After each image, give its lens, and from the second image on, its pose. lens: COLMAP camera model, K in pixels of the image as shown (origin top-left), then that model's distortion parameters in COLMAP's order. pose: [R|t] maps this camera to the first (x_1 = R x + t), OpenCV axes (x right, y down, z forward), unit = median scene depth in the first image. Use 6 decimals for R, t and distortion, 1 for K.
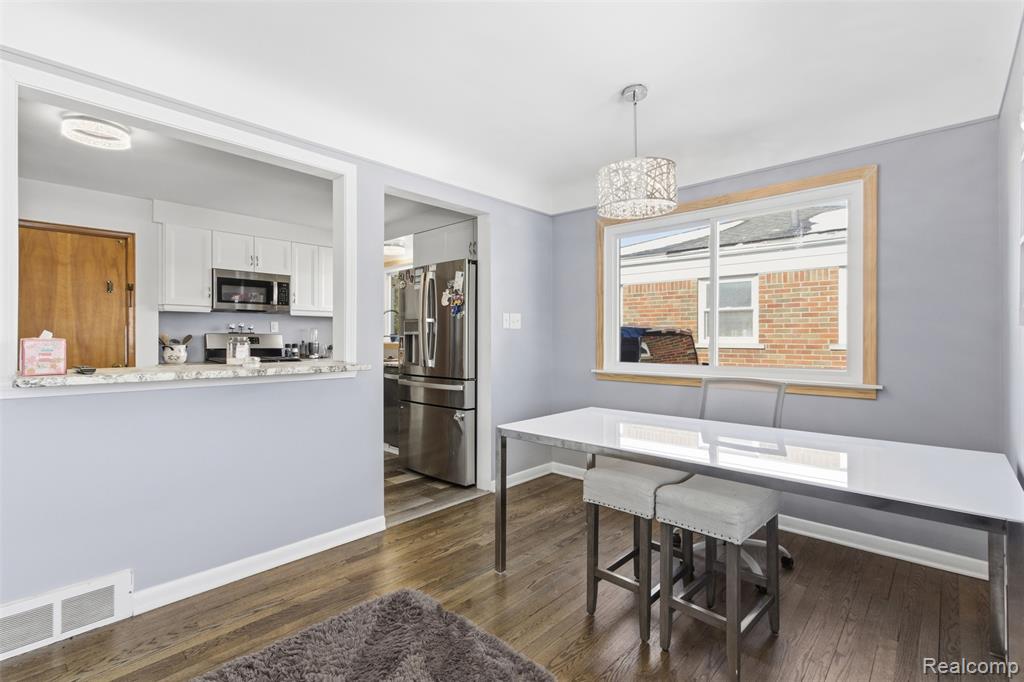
lens RADIAL K [[464.4, 0, 514.6], [0, 464.4, 338.9], [0, 0, 1]] dist [0.002231, 0.000459]
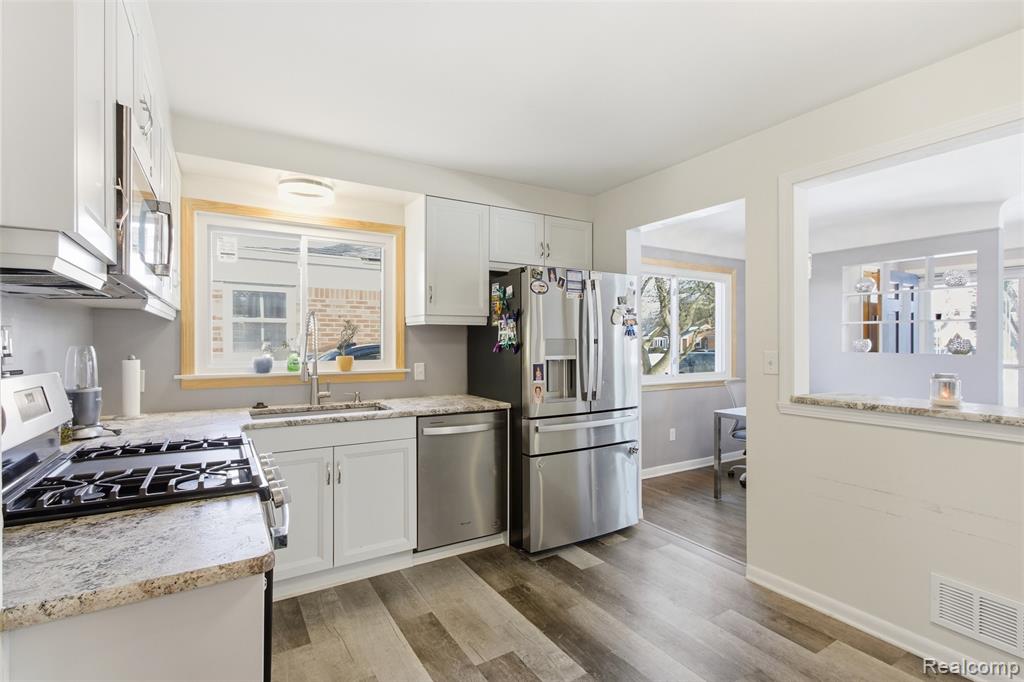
lens RADIAL K [[477.2, 0, 507.6], [0, 477.2, 341.9], [0, 0, 1]] dist [0.000273, 0.000161]
pose [[0.283348, 0.001947, 0.959015, -0.812505], [-0.000254, 0.999998, -0.001955, -0.030095], [-0.959017, 0.000310, 0.283348, 0.737445]]
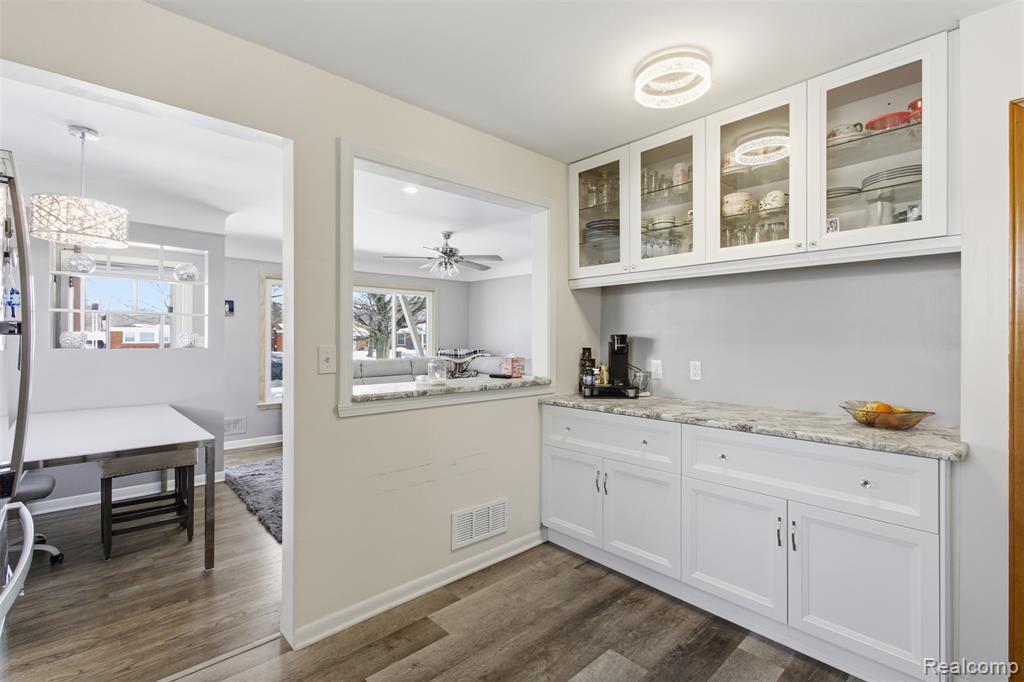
lens RADIAL K [[464.4, 0, 514.6], [0, 464.4, 338.9], [0, 0, 1]] dist [0.002231, 0.000459]
pose [[-0.997213, -0.001648, 0.074594, -0.415286], [-0.001555, 0.999998, 0.001305, -0.027649], [-0.074596, 0.001185, -0.997213, 1.022158]]
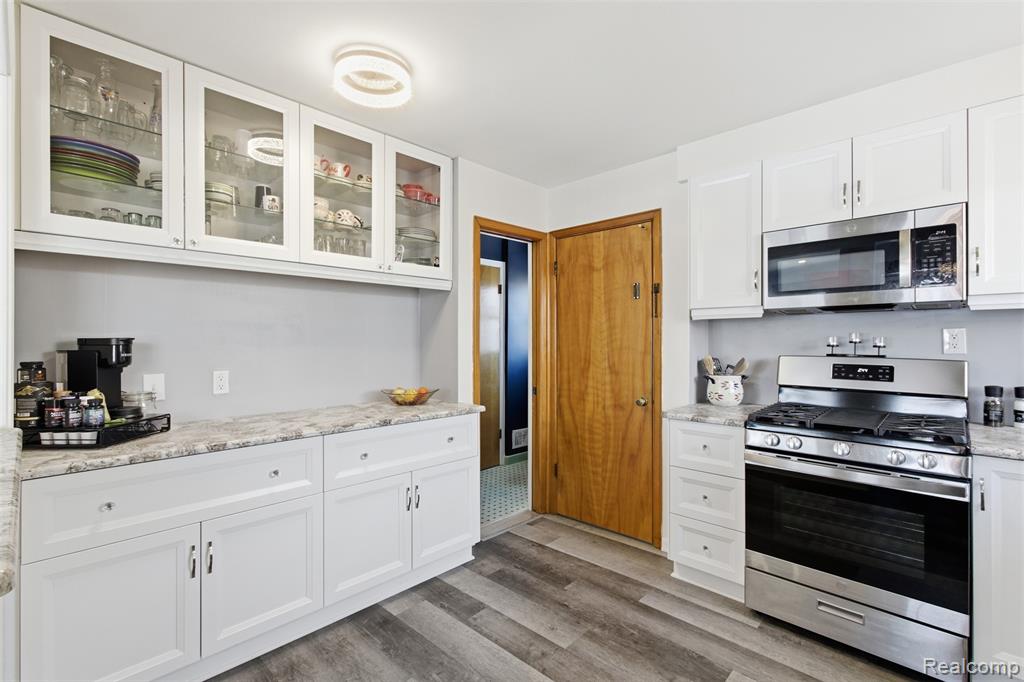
lens RADIAL K [[464.4, 0, 514.6], [0, 464.4, 338.9], [0, 0, 1]] dist [0.002231, 0.000459]
pose [[-0.015701, -0.001829, -0.999875, -0.123039], [-0.001079, 0.999998, -0.001812, -0.031396], [0.999876, 0.001051, -0.015703, 0.730245]]
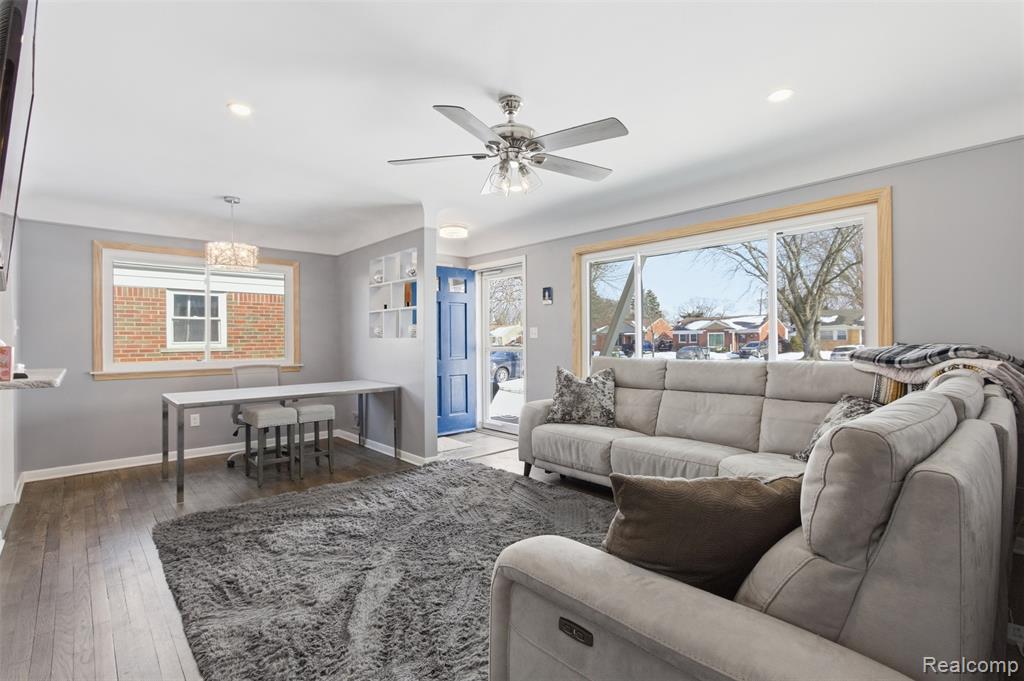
lens RADIAL K [[477.2, 0, 507.6], [0, 477.2, 341.4], [0, 0, 1]] dist [0.000273, 0.000161]
pose [[0.087810, -0.002397, 0.996134, -0.719749], [0.009588, 0.999953, 0.001561, -0.000515], [-0.996091, 0.009414, 0.087829, -0.087735]]
